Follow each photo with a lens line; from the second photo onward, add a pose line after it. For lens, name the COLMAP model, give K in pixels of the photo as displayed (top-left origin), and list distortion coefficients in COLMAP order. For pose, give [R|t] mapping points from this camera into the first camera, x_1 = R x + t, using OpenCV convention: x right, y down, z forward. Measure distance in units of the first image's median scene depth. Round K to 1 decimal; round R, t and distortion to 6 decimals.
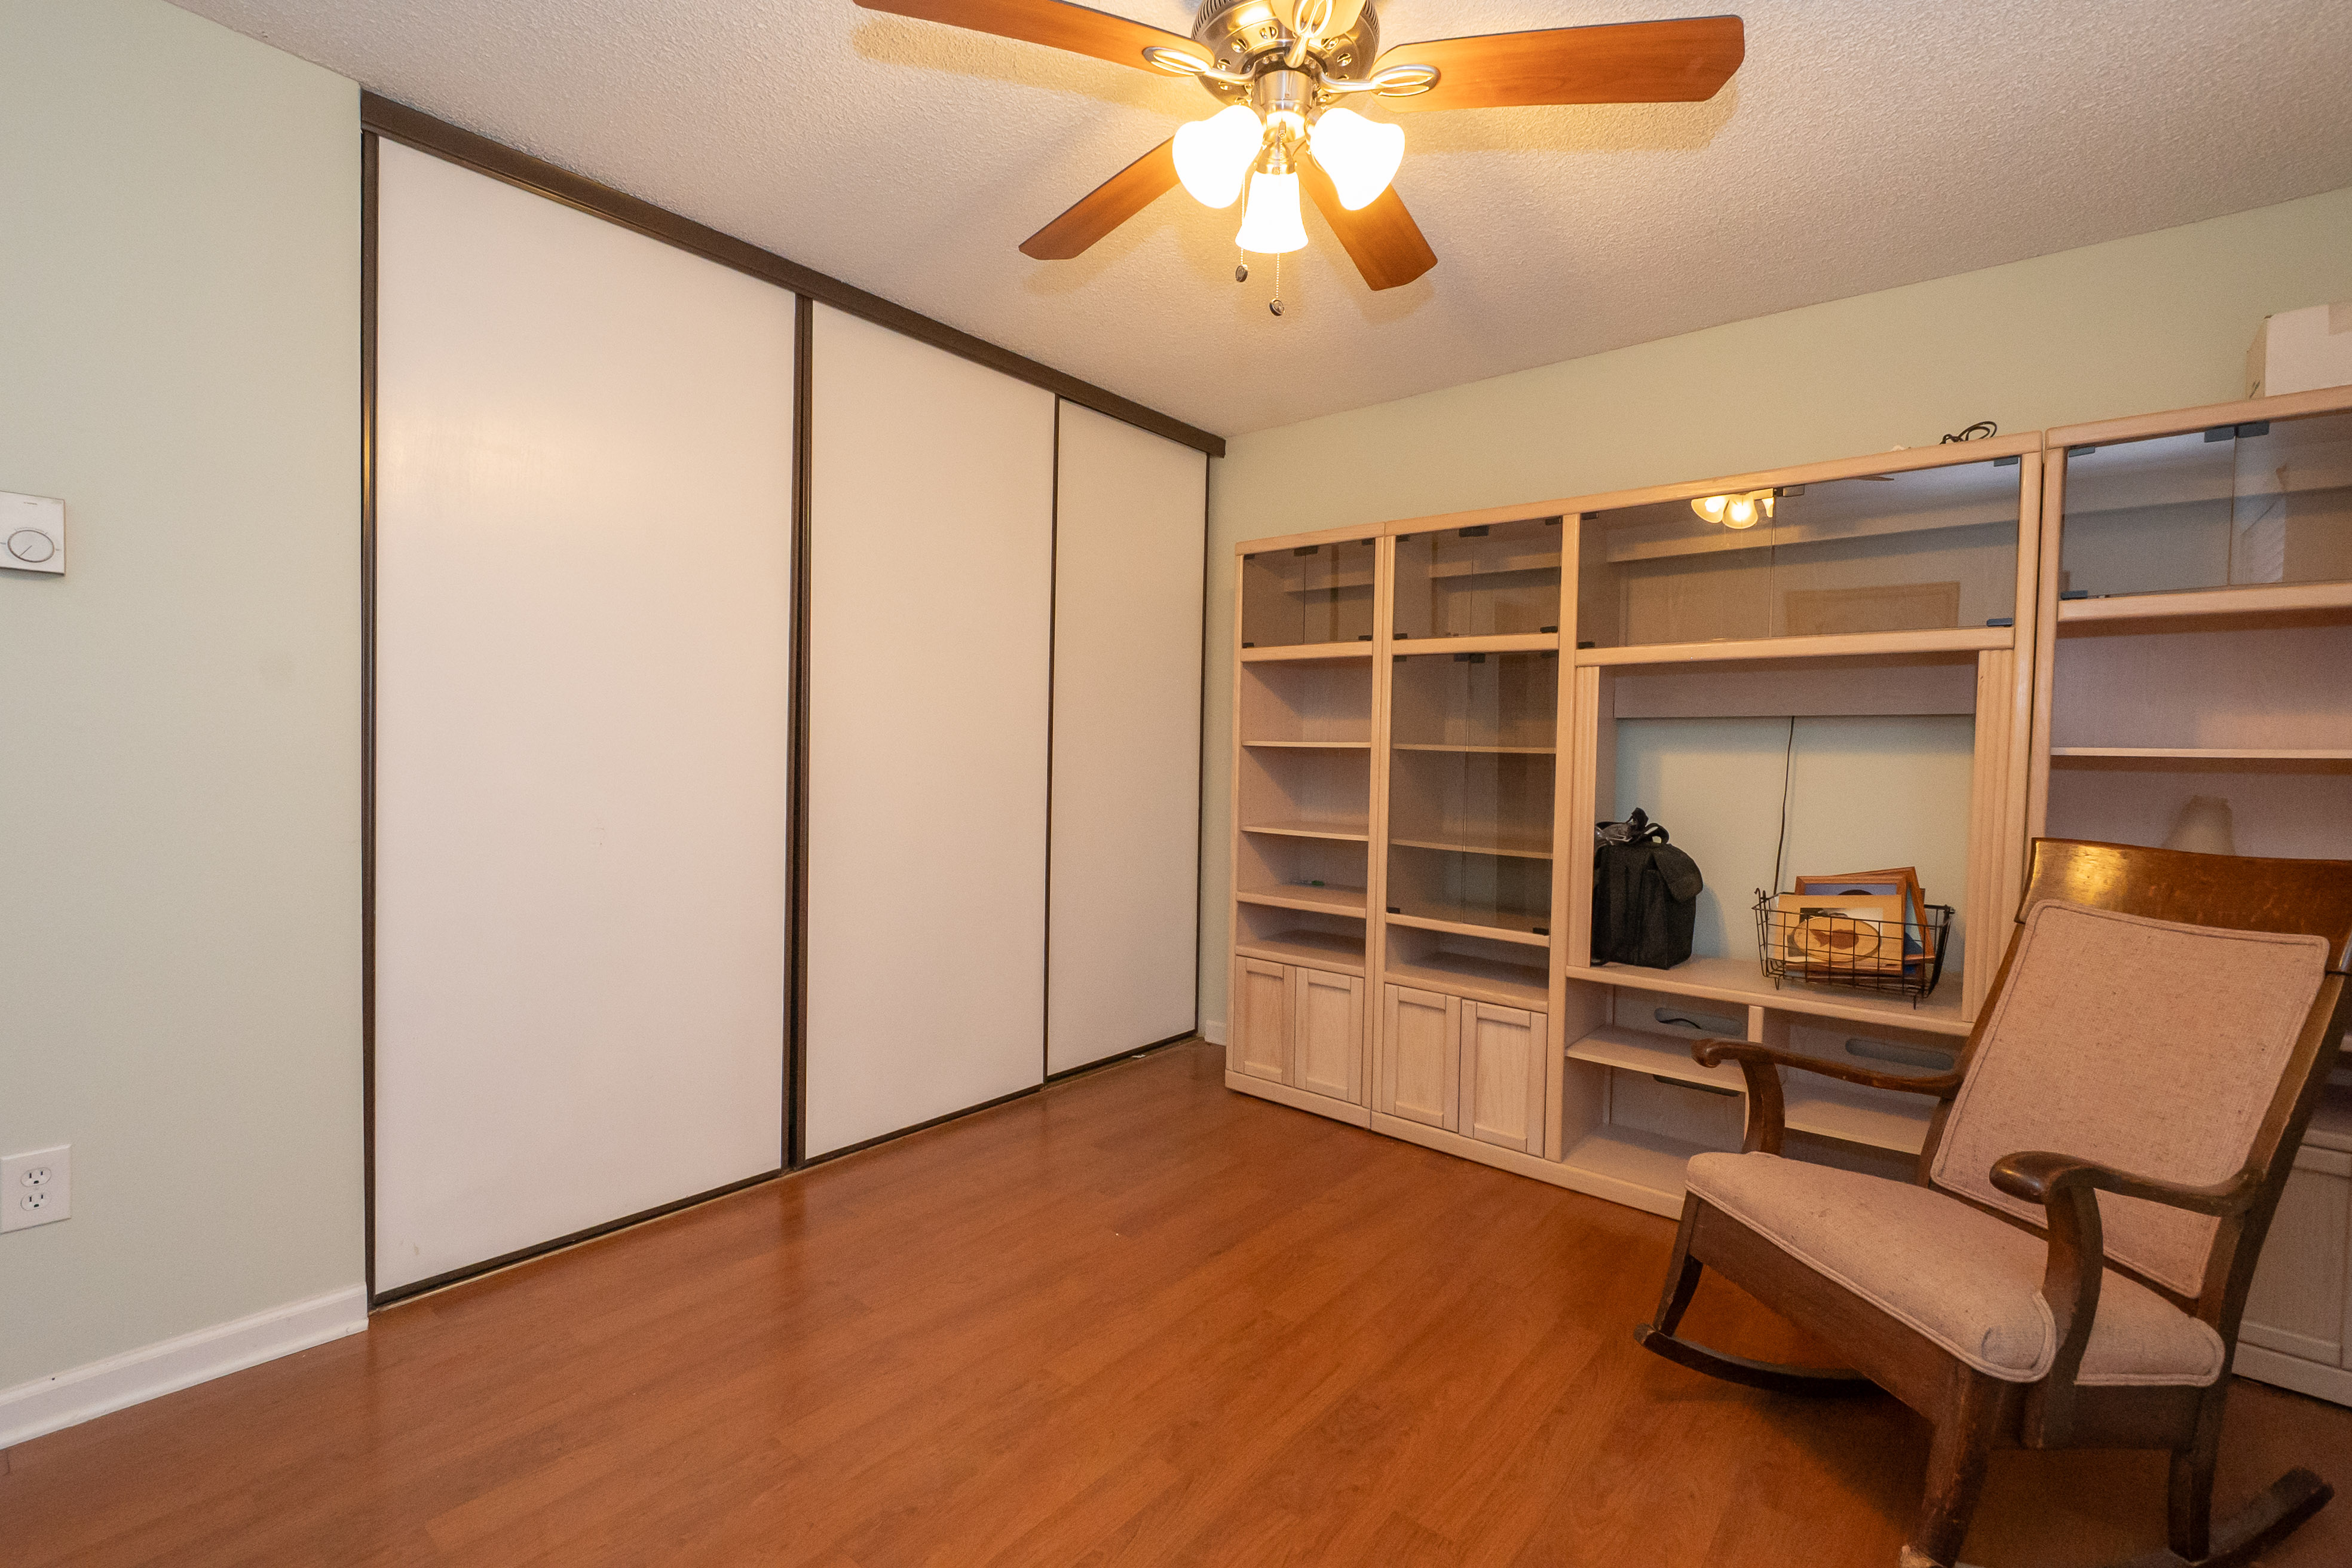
lens RADIAL K [[1047.5, 0, 1160.4], [0, 1047.5, 775.7], [0, 0, 1]] dist [0.005355, -0.004239]
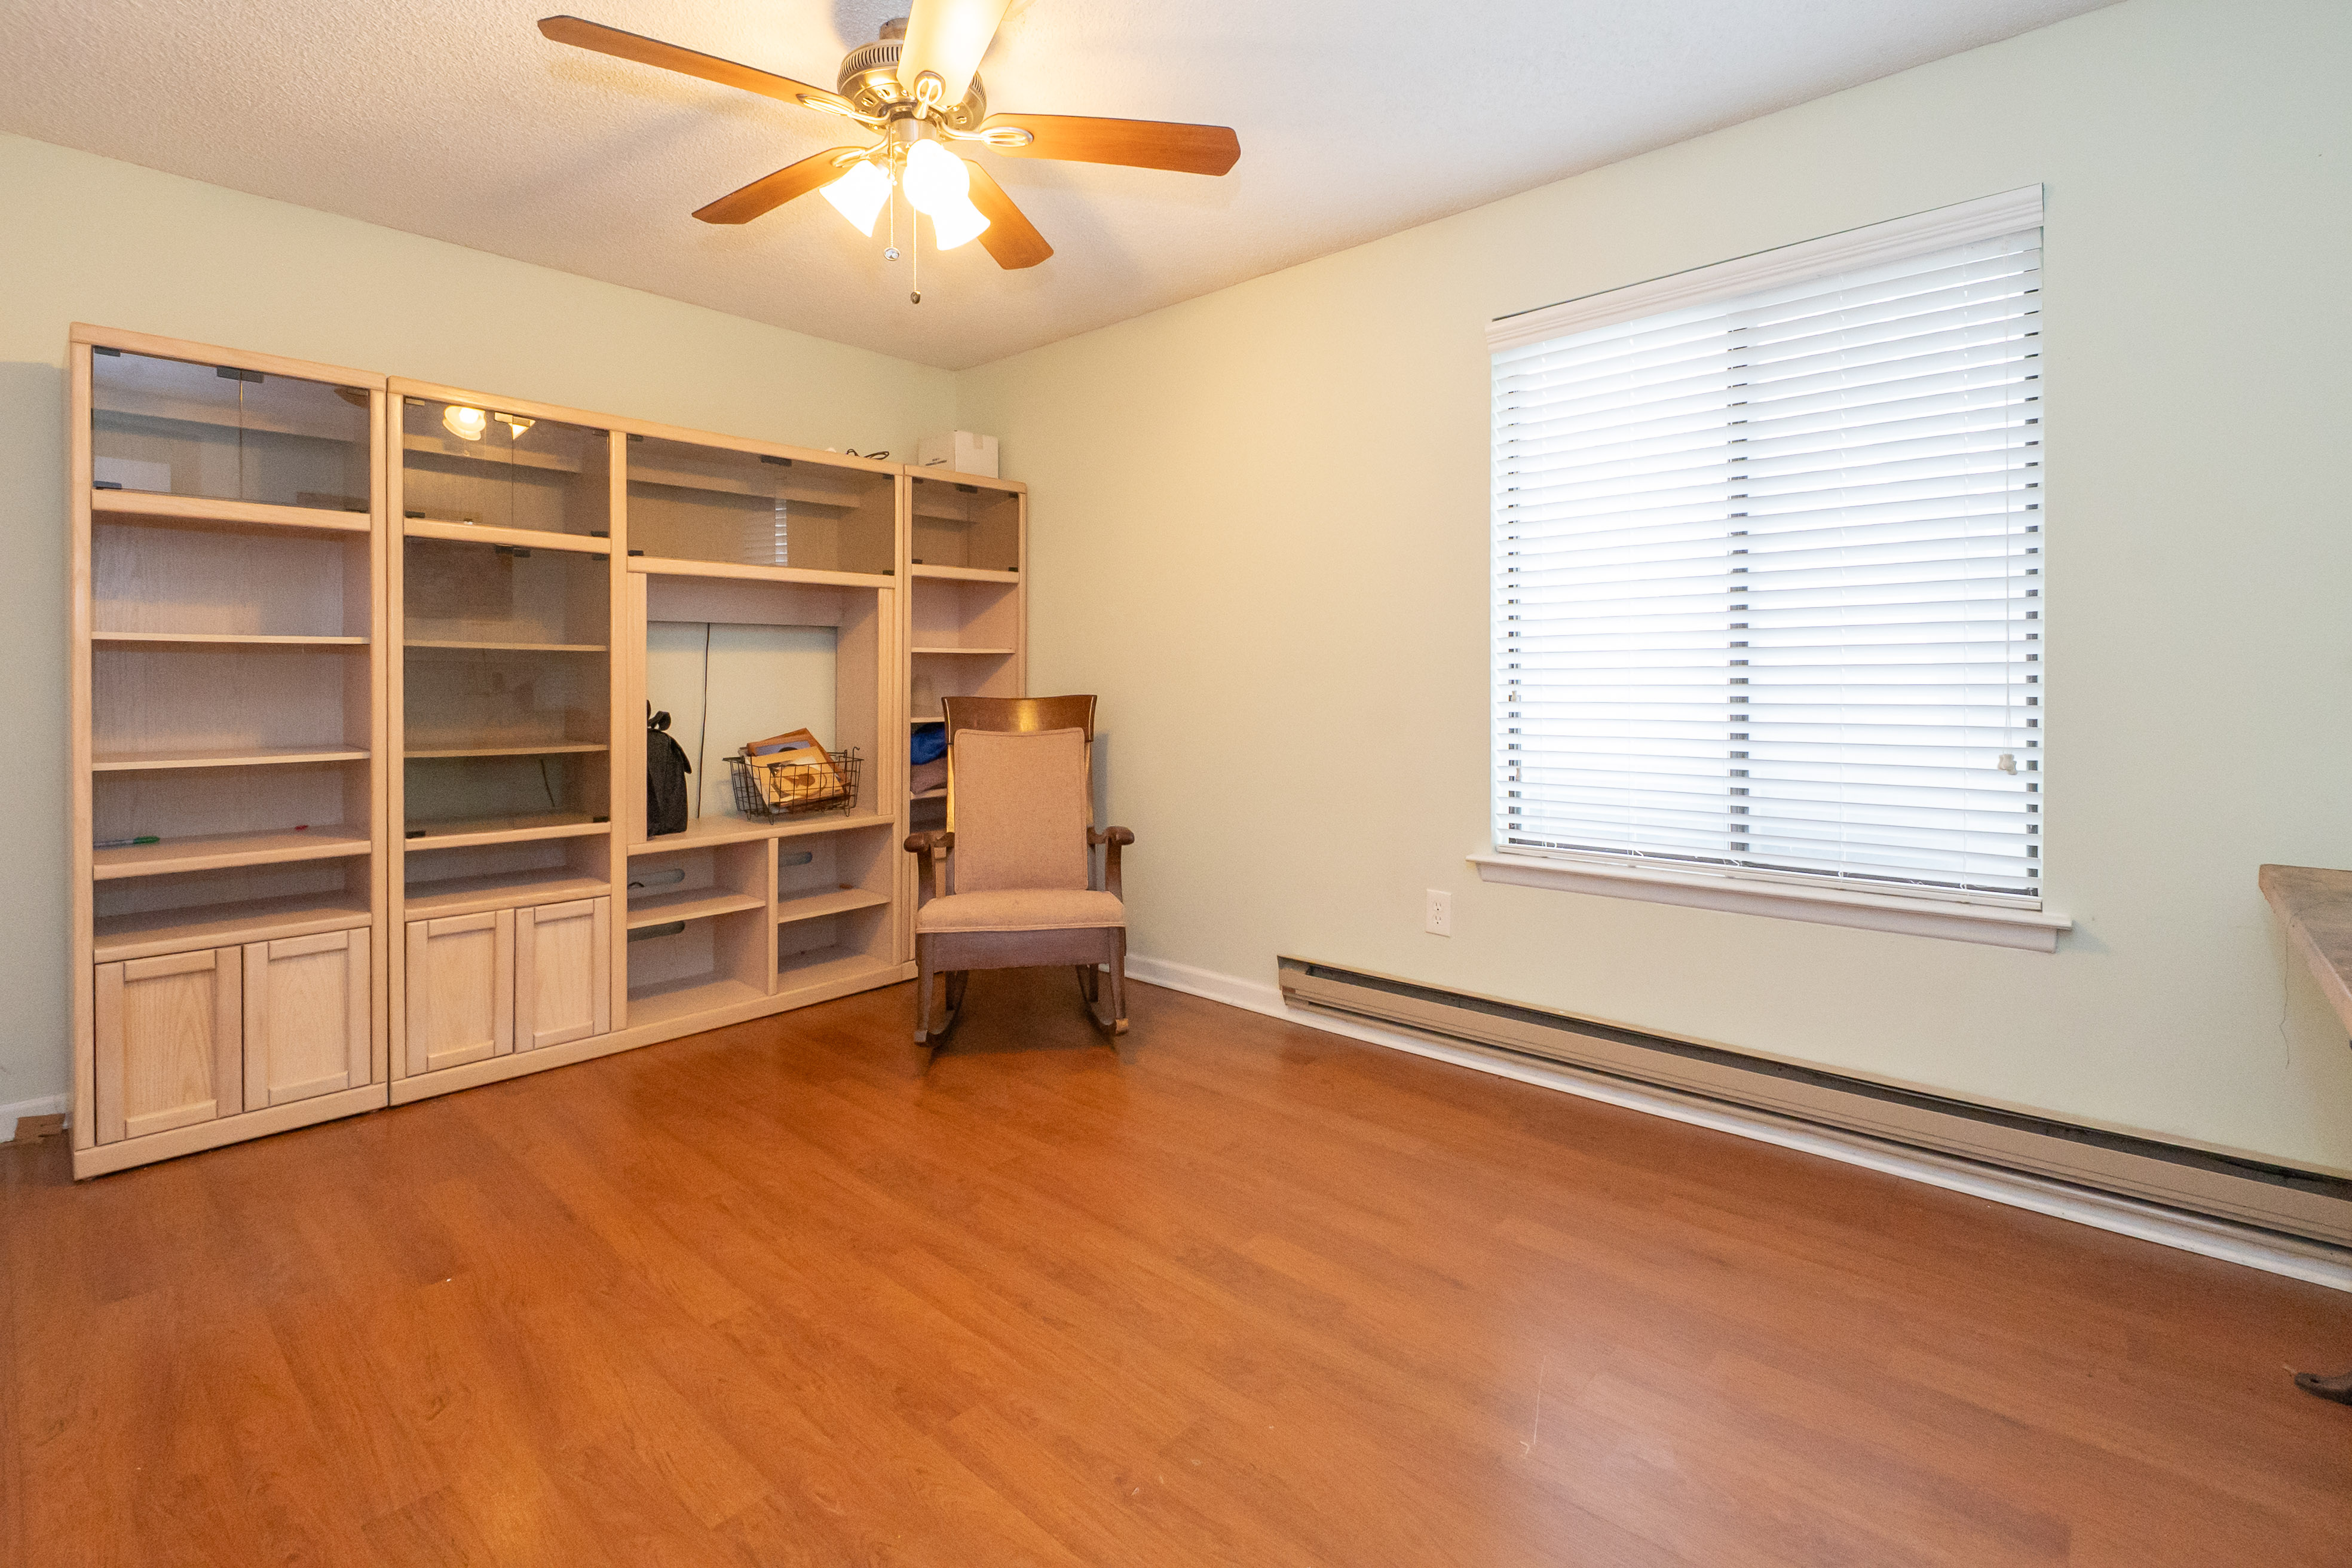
lens RADIAL K [[1047.5, 0, 1196.0], [0, 1047.5, 683.8], [0, 0, 1]] dist [0.005355, -0.004239]
pose [[0.022436, -0.022927, 0.999485, -0.677646], [0.031702, 0.999251, 0.022210, 0.007563], [-0.999245, 0.031188, 0.023146, 0.375864]]
